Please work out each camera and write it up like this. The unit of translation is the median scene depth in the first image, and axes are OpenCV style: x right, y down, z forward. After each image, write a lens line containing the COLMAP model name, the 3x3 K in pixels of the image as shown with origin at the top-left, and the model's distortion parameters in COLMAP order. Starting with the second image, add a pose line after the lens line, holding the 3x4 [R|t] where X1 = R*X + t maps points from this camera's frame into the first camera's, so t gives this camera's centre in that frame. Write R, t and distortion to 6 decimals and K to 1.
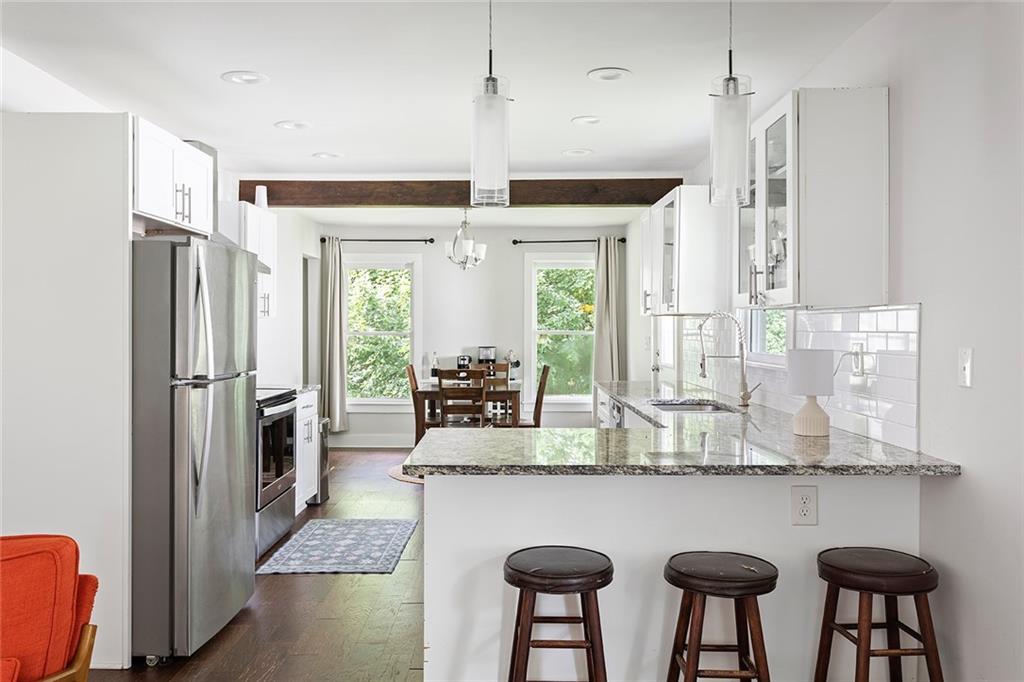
lens RADIAL K [[859.8, 0, 512.1], [0, 859.8, 339.5], [0, 0, 1]] dist [-0.003115, -0.002185]
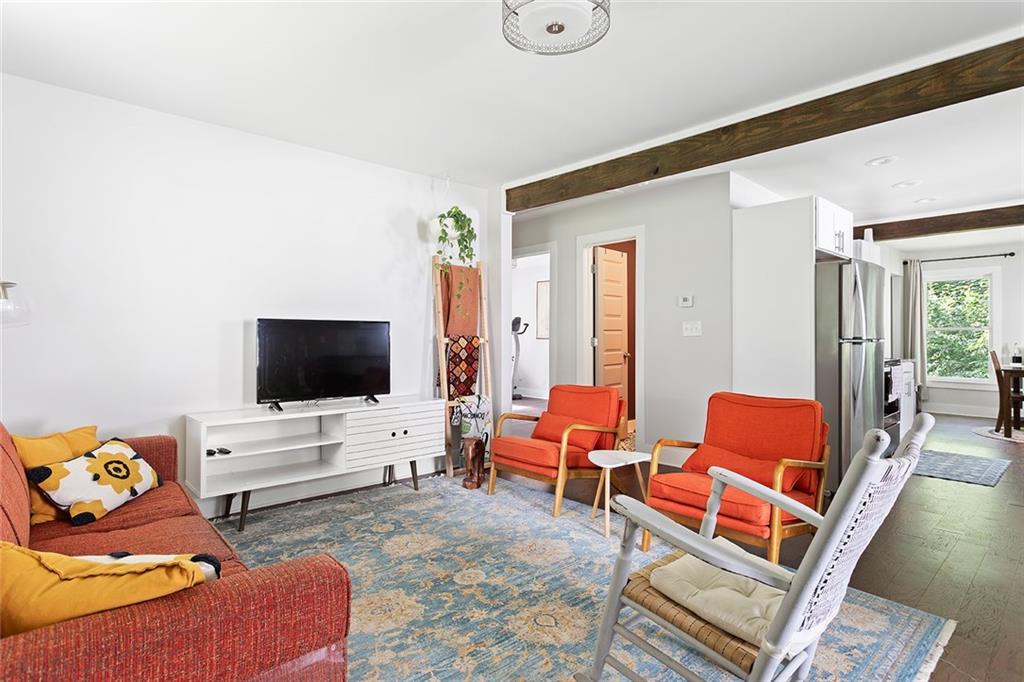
lens RADIAL K [[535.4, 0, 509.6], [0, 535.4, 336.4], [0, 0, 1]] dist [0.007682, 0.000952]
pose [[0.675637, -0.002074, -0.737232, -0.013554], [-0.004499, 0.999966, -0.006935, 0.019891], [0.737221, 0.008002, 0.675604, -0.102364]]
